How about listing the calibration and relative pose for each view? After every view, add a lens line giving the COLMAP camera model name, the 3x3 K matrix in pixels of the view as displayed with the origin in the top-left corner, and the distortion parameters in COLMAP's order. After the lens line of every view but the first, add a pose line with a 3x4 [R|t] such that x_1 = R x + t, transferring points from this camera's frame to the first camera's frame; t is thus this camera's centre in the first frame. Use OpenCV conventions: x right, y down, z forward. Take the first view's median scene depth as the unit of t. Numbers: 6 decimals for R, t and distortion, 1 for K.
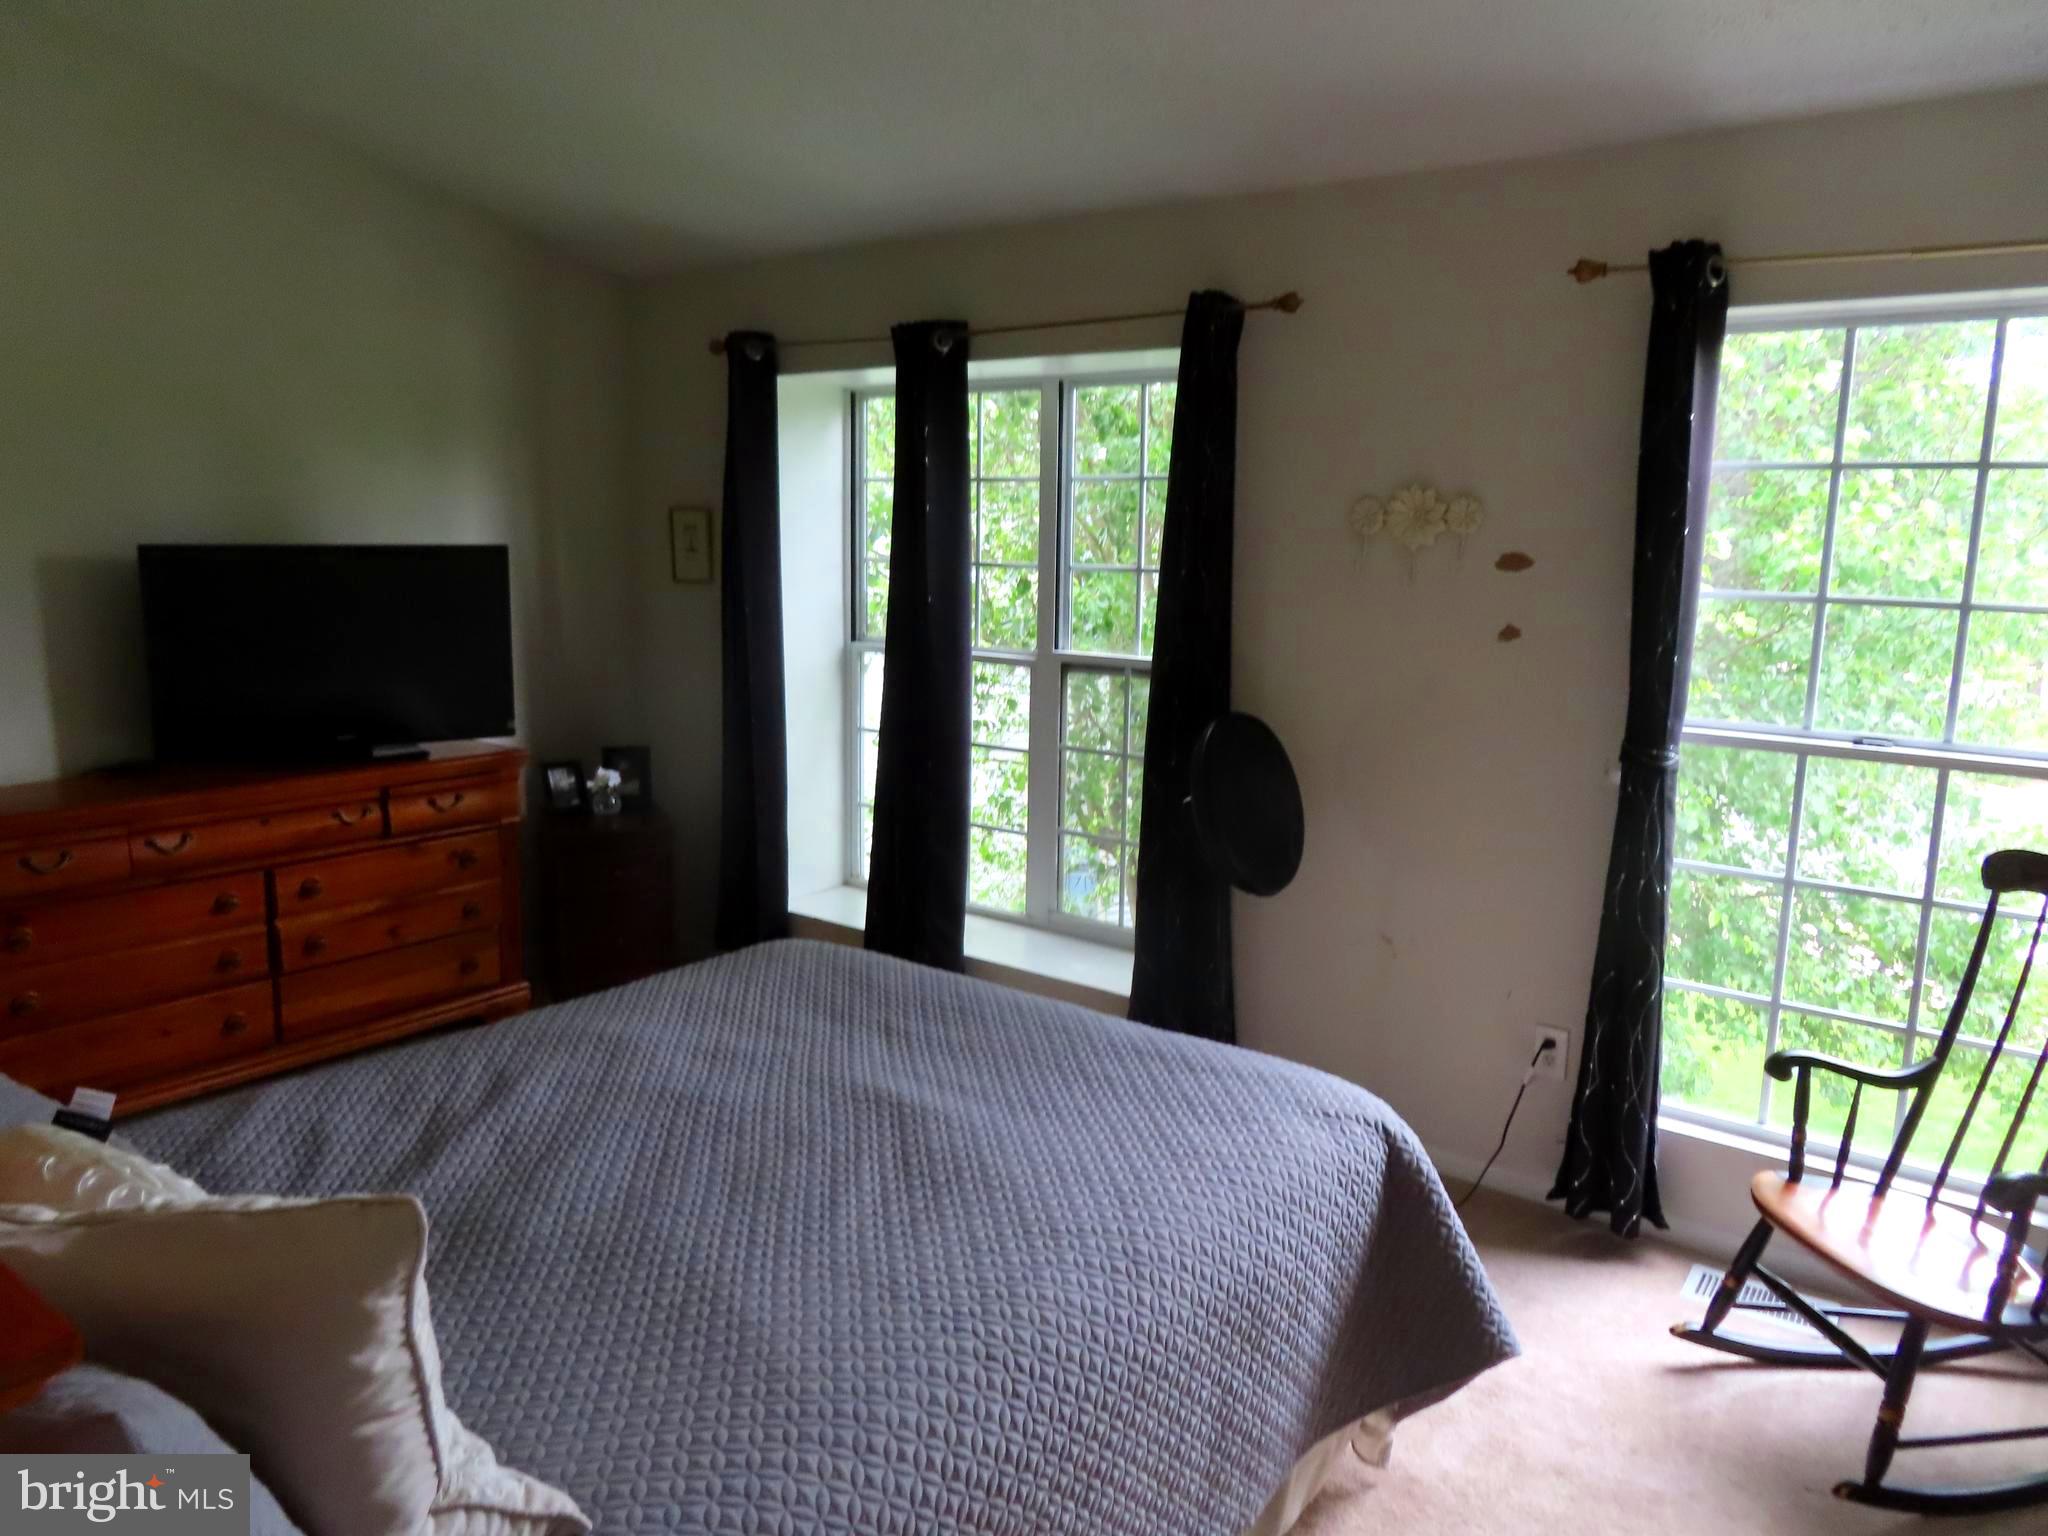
lens RADIAL K [[1474.3, 0, 1024.0], [0, 1474.3, 768.0], [0, 0, 1]] dist [-0.003971, -0.002467]
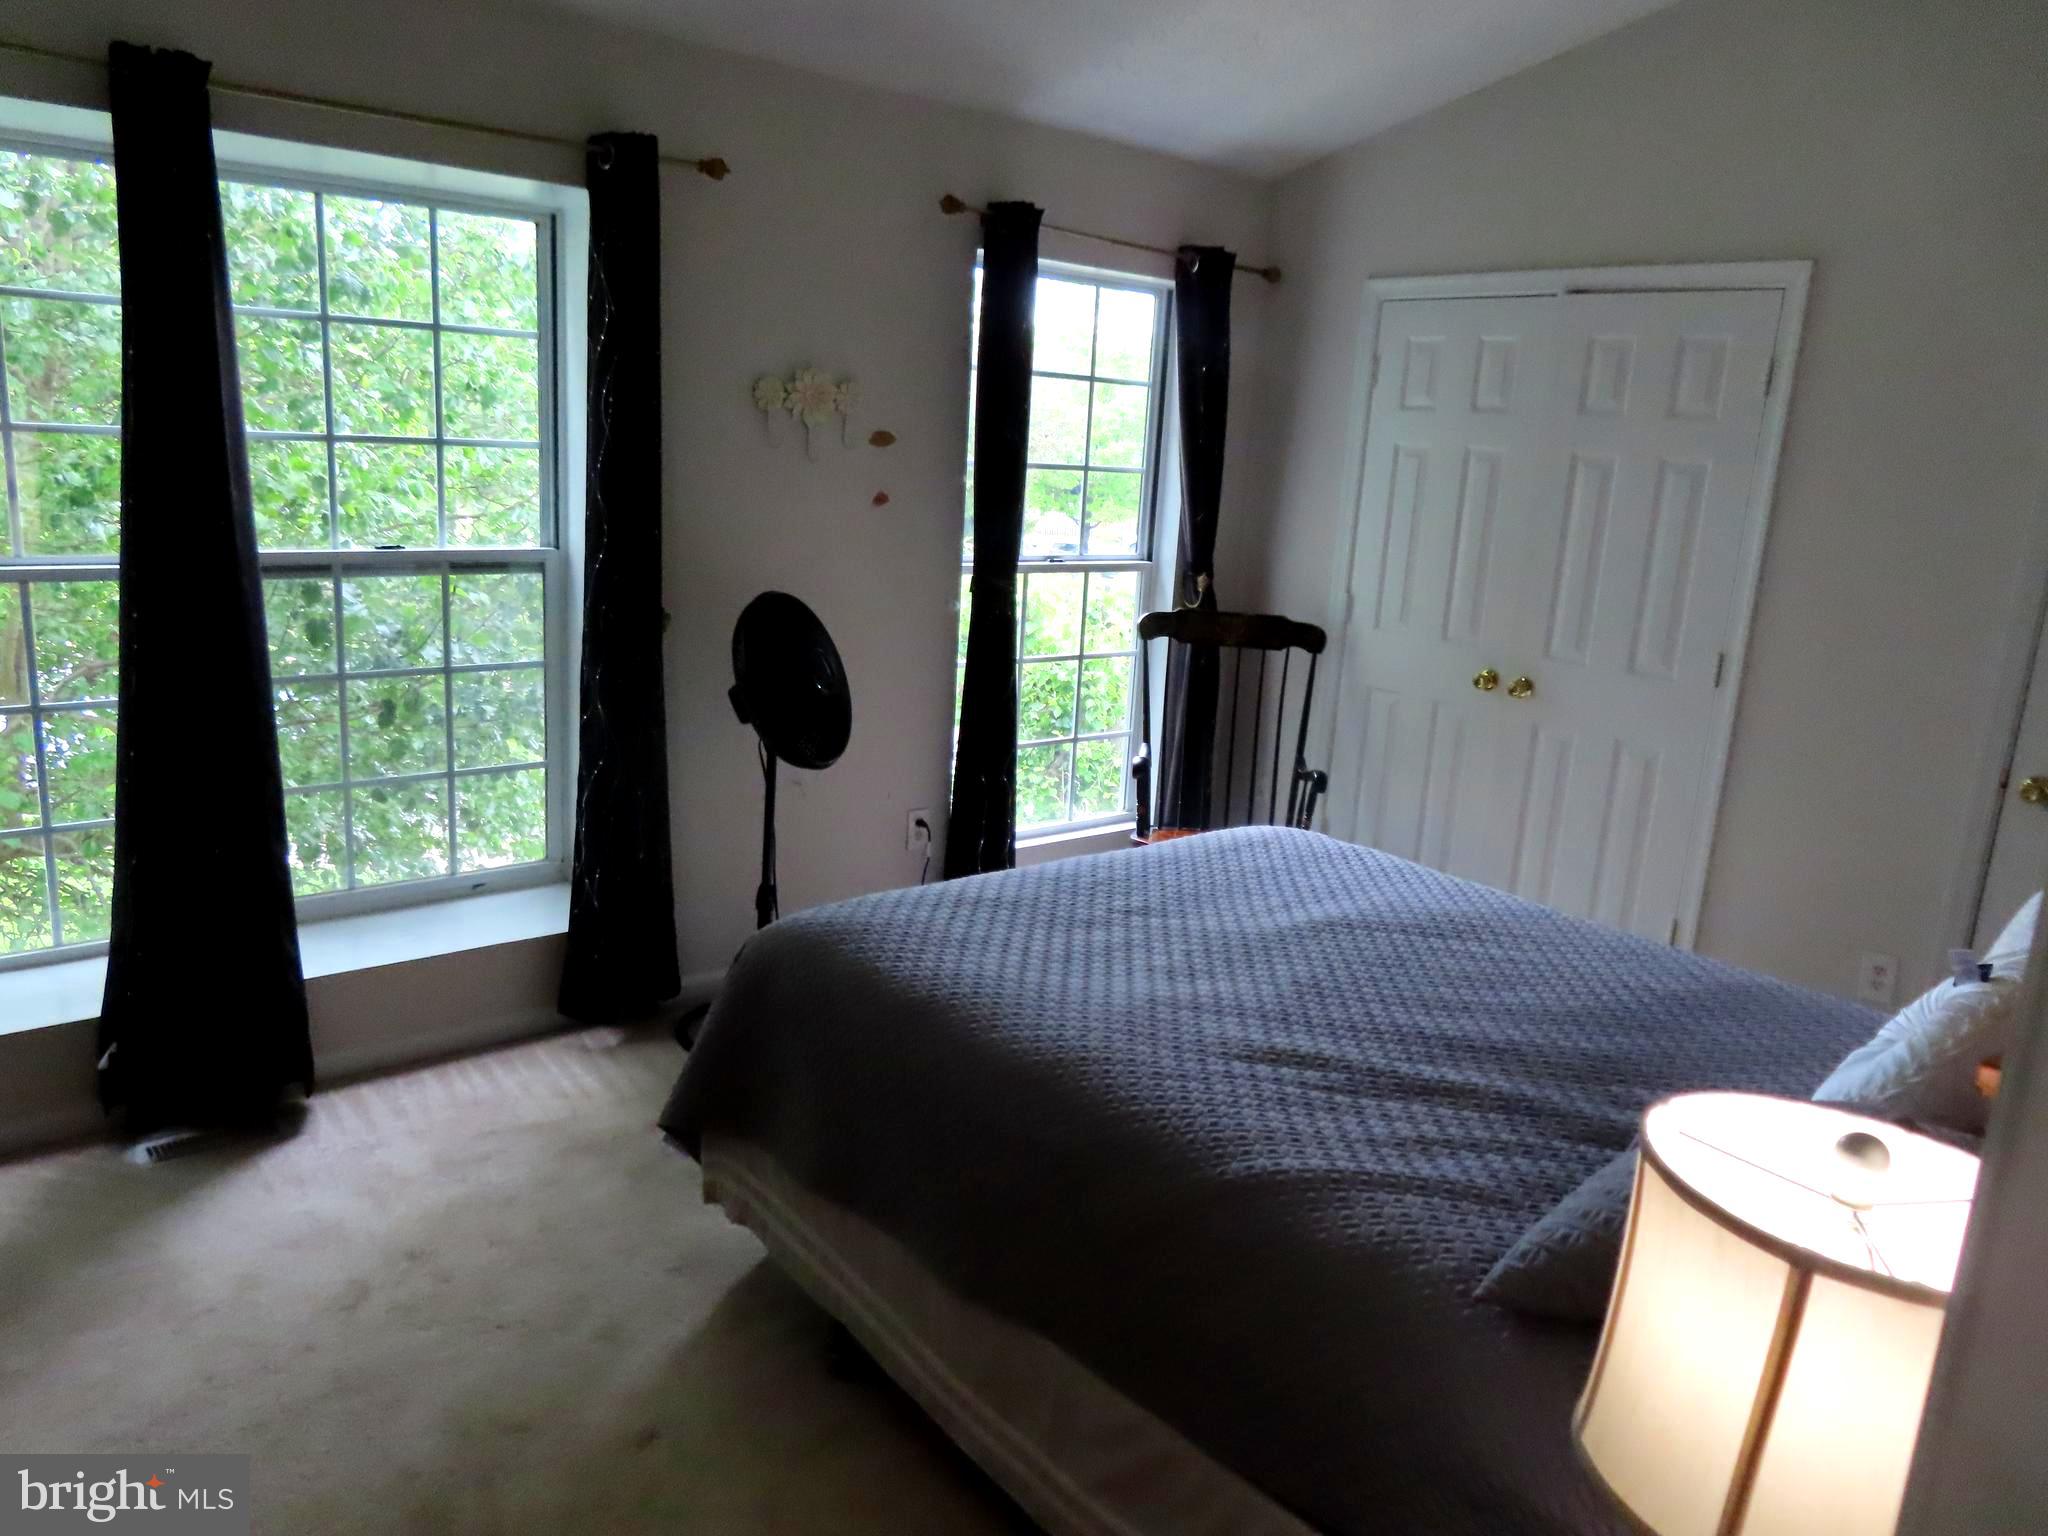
lens RADIAL K [[1474.3, 0, 1024.0], [0, 1474.3, 768.0], [0, 0, 1]] dist [-0.003971, -0.002467]
pose [[0.196680, -0.225323, 0.954226, -0.844304], [0.102962, 0.972601, 0.208439, -0.117488], [-0.975047, 0.057253, 0.214491, 0.648371]]
